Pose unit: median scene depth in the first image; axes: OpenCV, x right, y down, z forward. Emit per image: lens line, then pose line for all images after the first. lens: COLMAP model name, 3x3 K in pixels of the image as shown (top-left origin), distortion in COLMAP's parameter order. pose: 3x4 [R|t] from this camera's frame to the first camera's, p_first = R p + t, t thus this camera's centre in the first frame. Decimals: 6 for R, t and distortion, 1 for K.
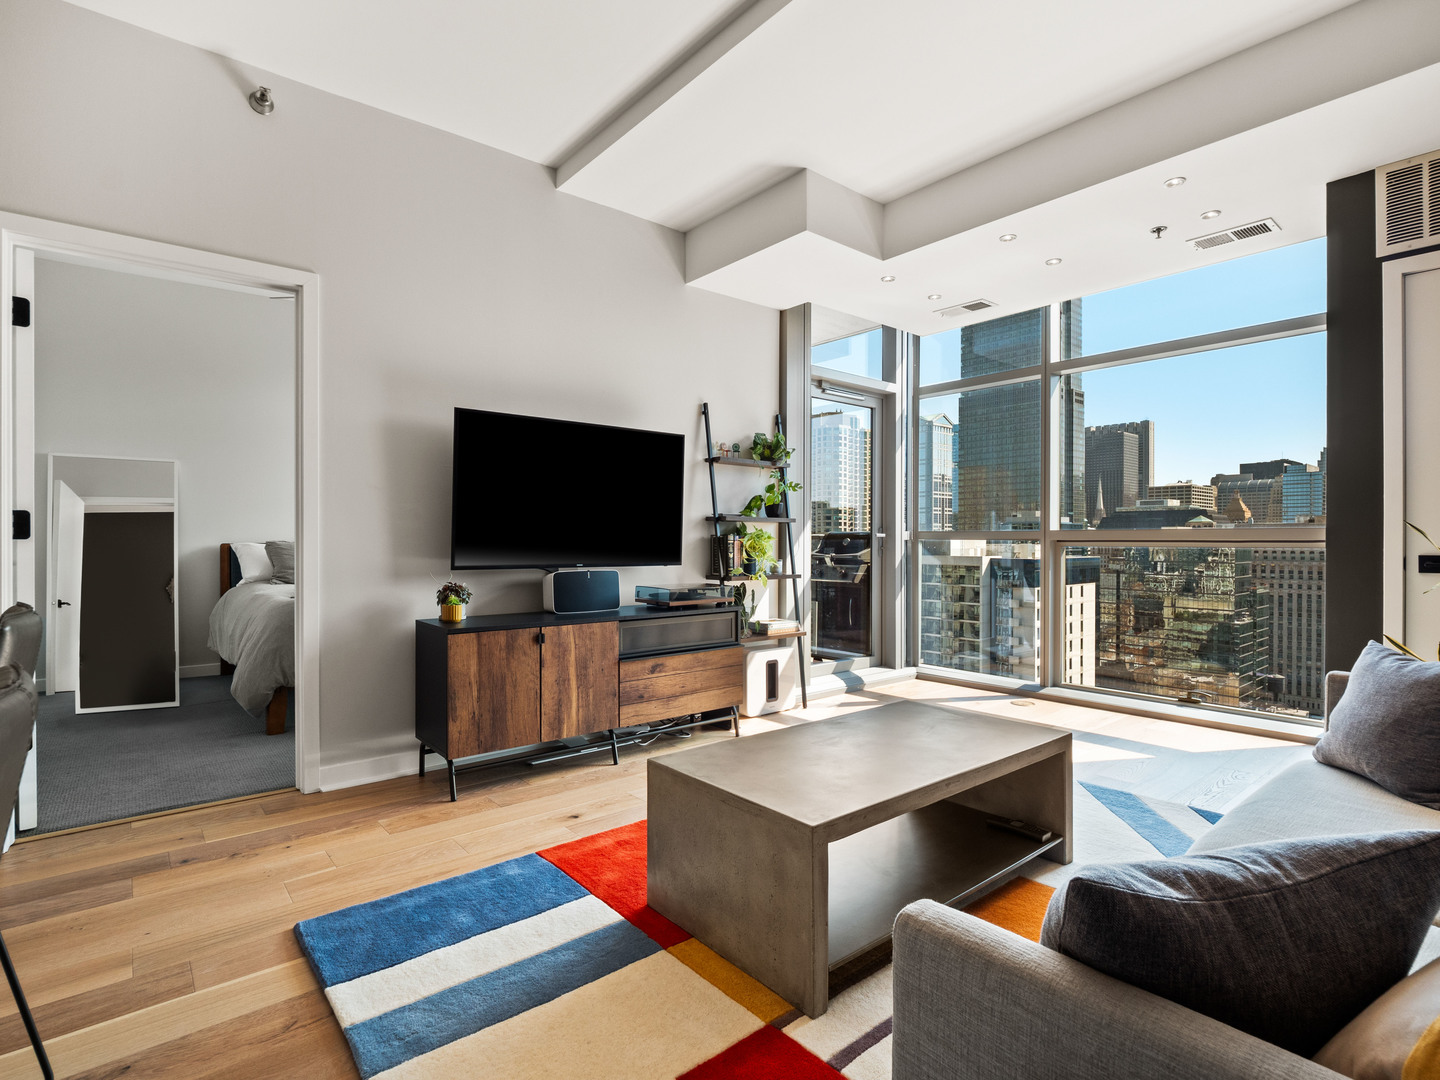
lens RADIAL K [[722.3, 0, 726.4], [0, 722.3, 543.7], [0, 0, 1]] dist [-0.002720, -0.002270]
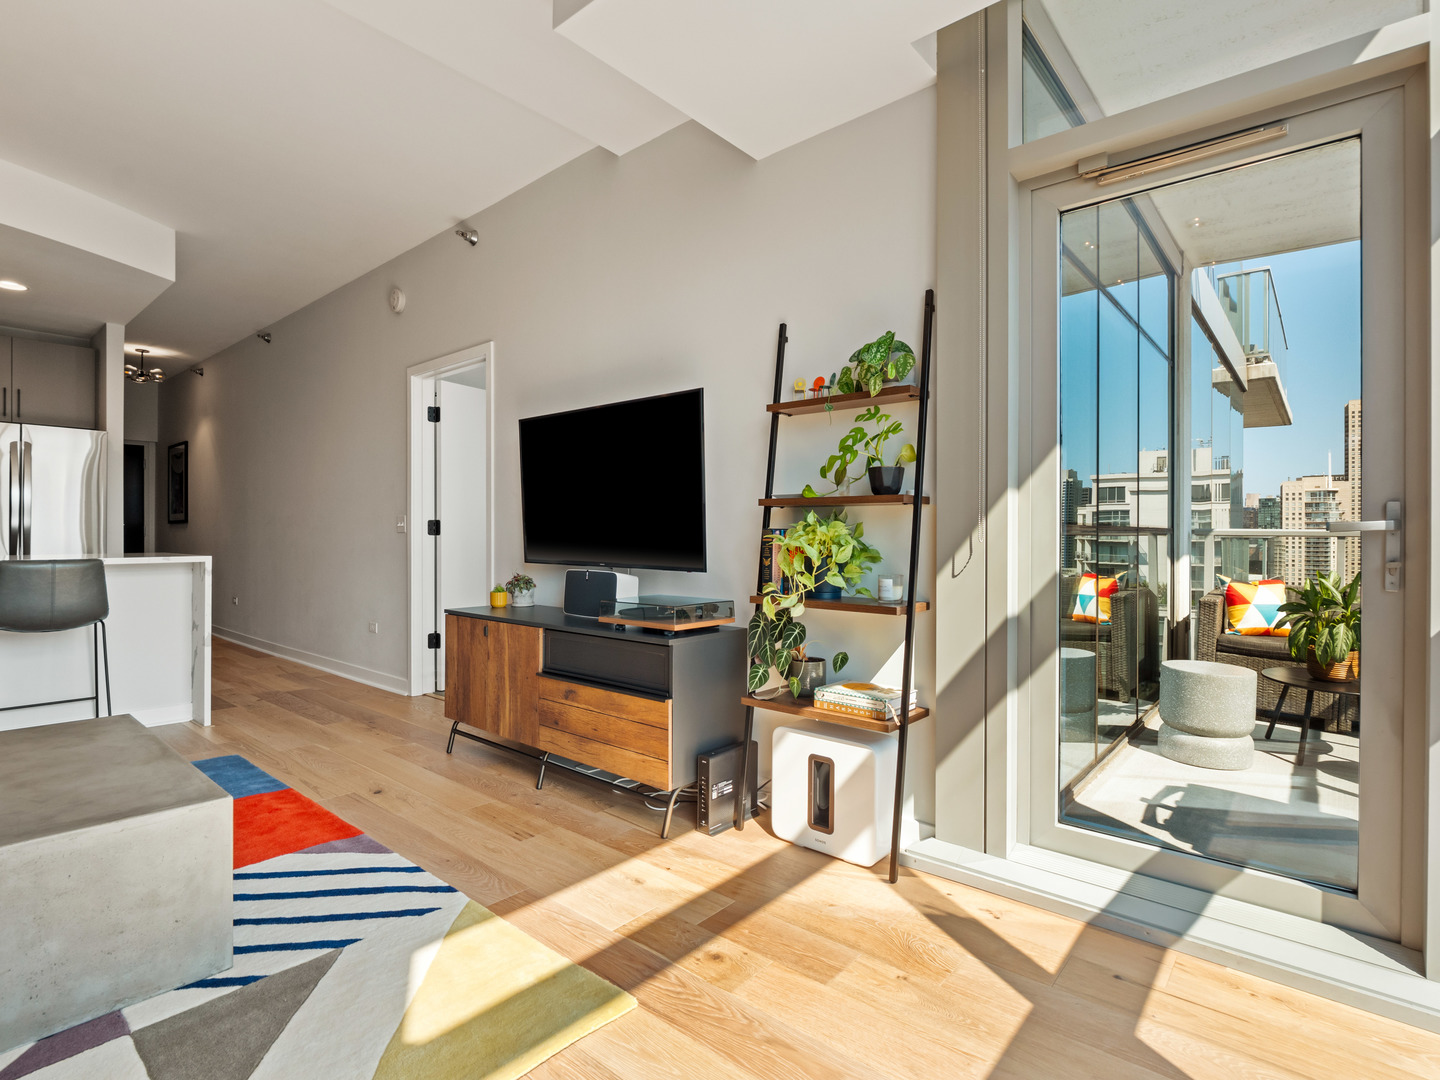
lens RADIAL K [[718.5, 0, 721.3], [0, 718.5, 536.9], [0, 0, 1]] dist [0.004528, -0.010697]
pose [[0.166062, 0.000368, -0.986115, 0.608318], [-0.009081, 0.999958, -0.001156, -0.004455], [0.986074, 0.009147, 0.166058, 0.861389]]
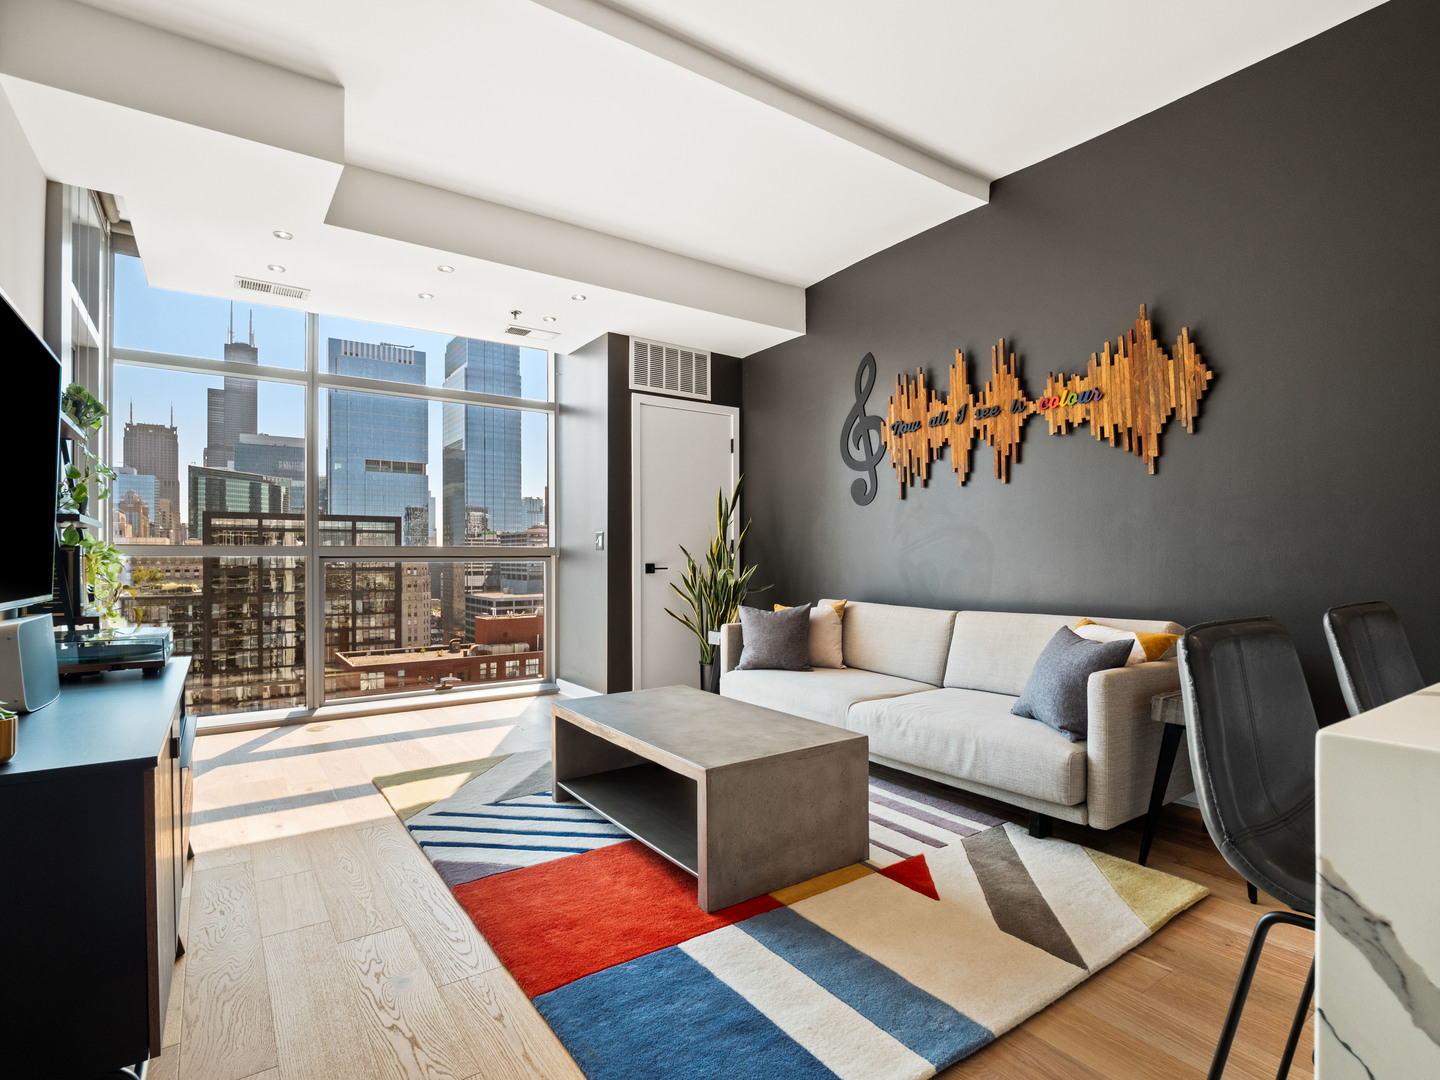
lens RADIAL K [[730.2, 0, 720.0], [0, 730.2, 555.7], [0, 0, 1]] dist [-0.000060, -0.001081]
pose [[0.093765, 0.000446, 0.995594, -0.541261], [0.008374, 0.999964, -0.001237, 0.000772], [-0.995559, 0.008453, 0.093758, 0.425965]]
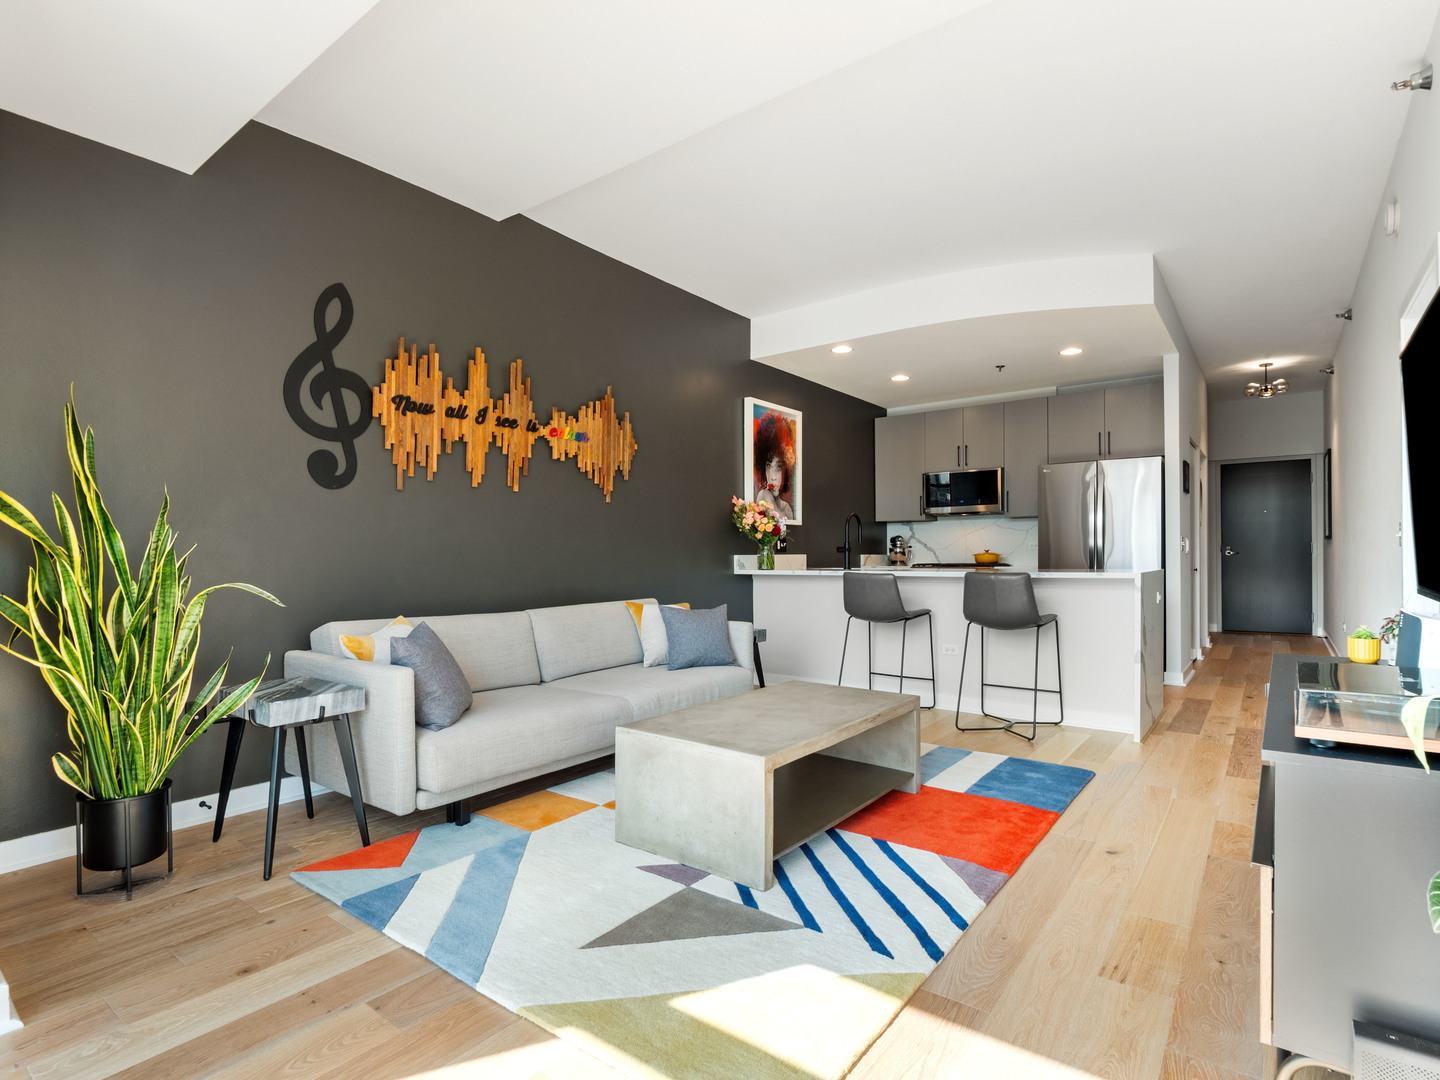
lens RADIAL K [[733.8, 0, 734.6], [0, 733.8, 556.5], [0, 0, 1]] dist [-0.002379, -0.001378]
pose [[-0.972469, 0.005705, -0.232964, 0.305043], [0.004779, 0.999978, 0.004539, -0.002508], [0.232985, 0.003301, -0.972475, 1.165461]]
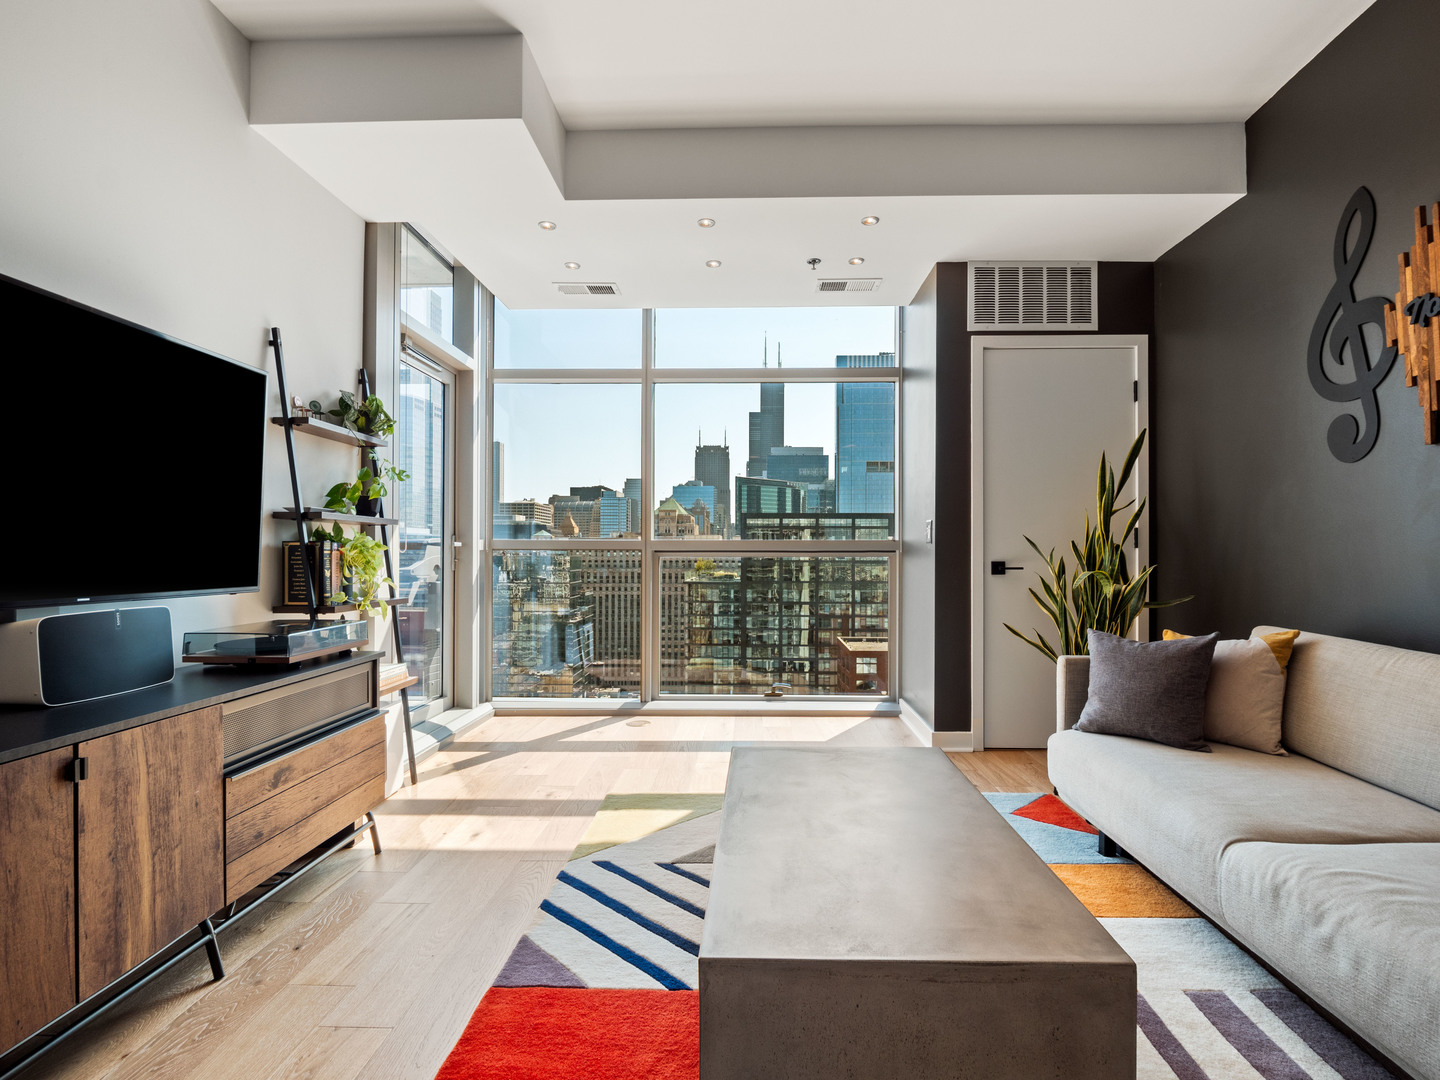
lens RADIAL K [[728.9, 0, 733.1], [0, 728.9, 548.1], [0, 0, 1]] dist [-0.001665, -0.010089]
pose [[0.666874, 0.003212, 0.745164, -0.236867], [0.004023, 0.999961, -0.007910, 0.000418], [-0.745160, 0.008273, 0.666835, 0.300394]]
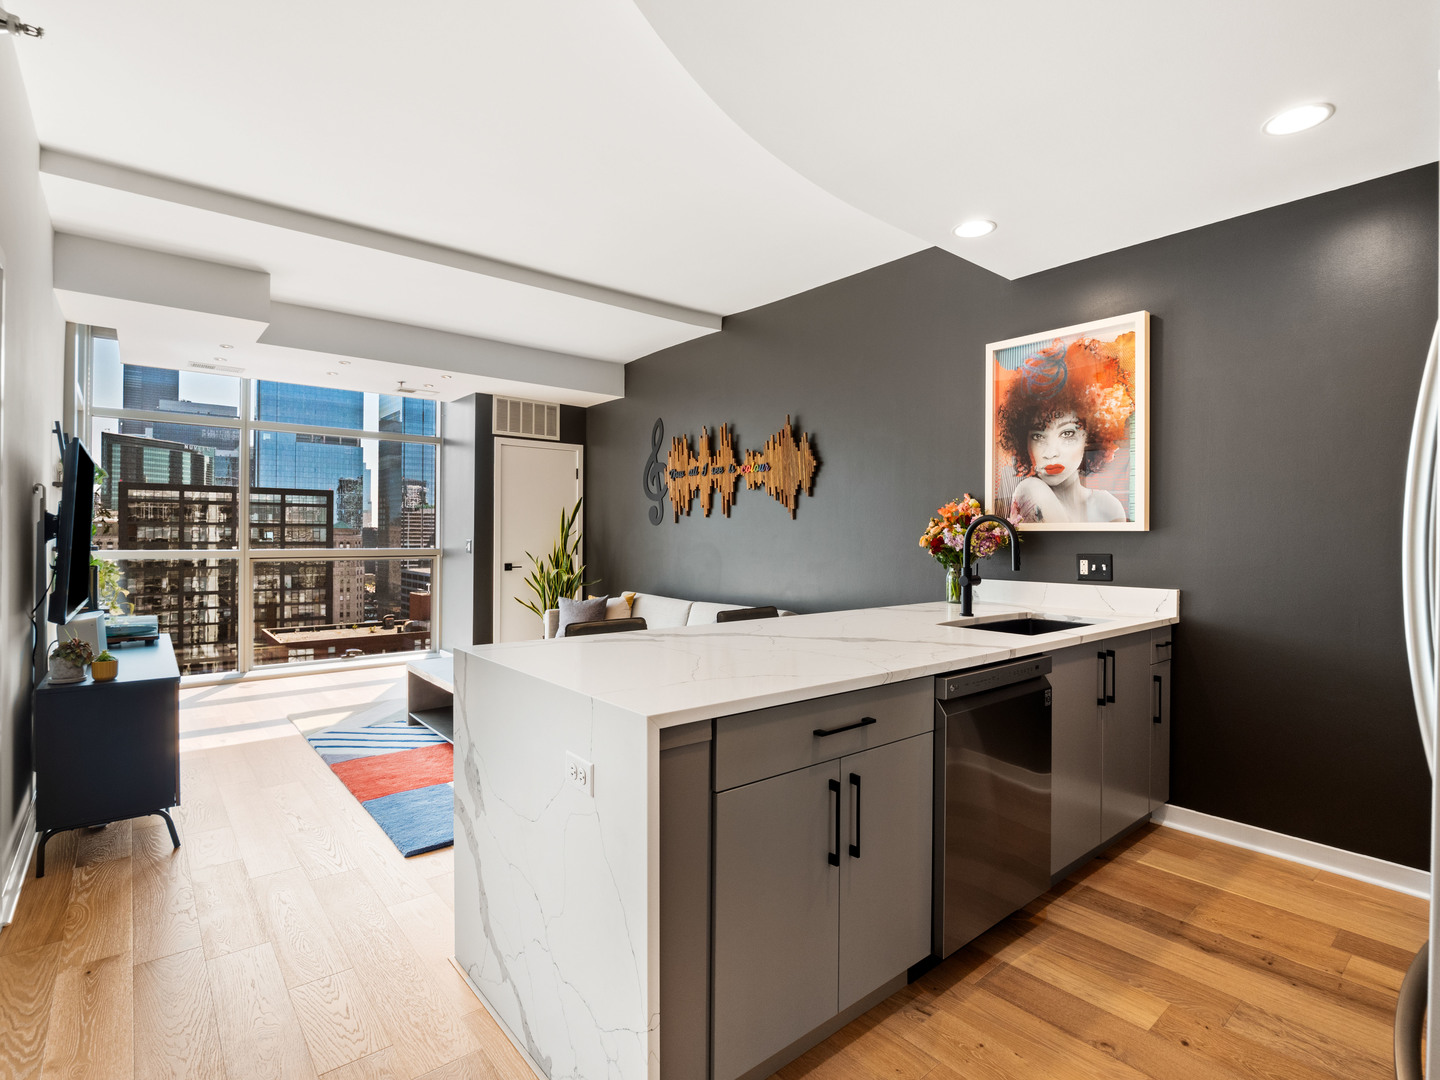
lens RADIAL K [[721.3, 0, 731.9], [0, 721.3, 533.3], [0, 0, 1]] dist [-0.008429, -0.000929]
pose [[0.000385, -0.000552, 1.000000, -0.947476], [-0.001116, 0.999999, 0.000552, -0.056780], [-0.999999, -0.001117, 0.000384, 0.158851]]
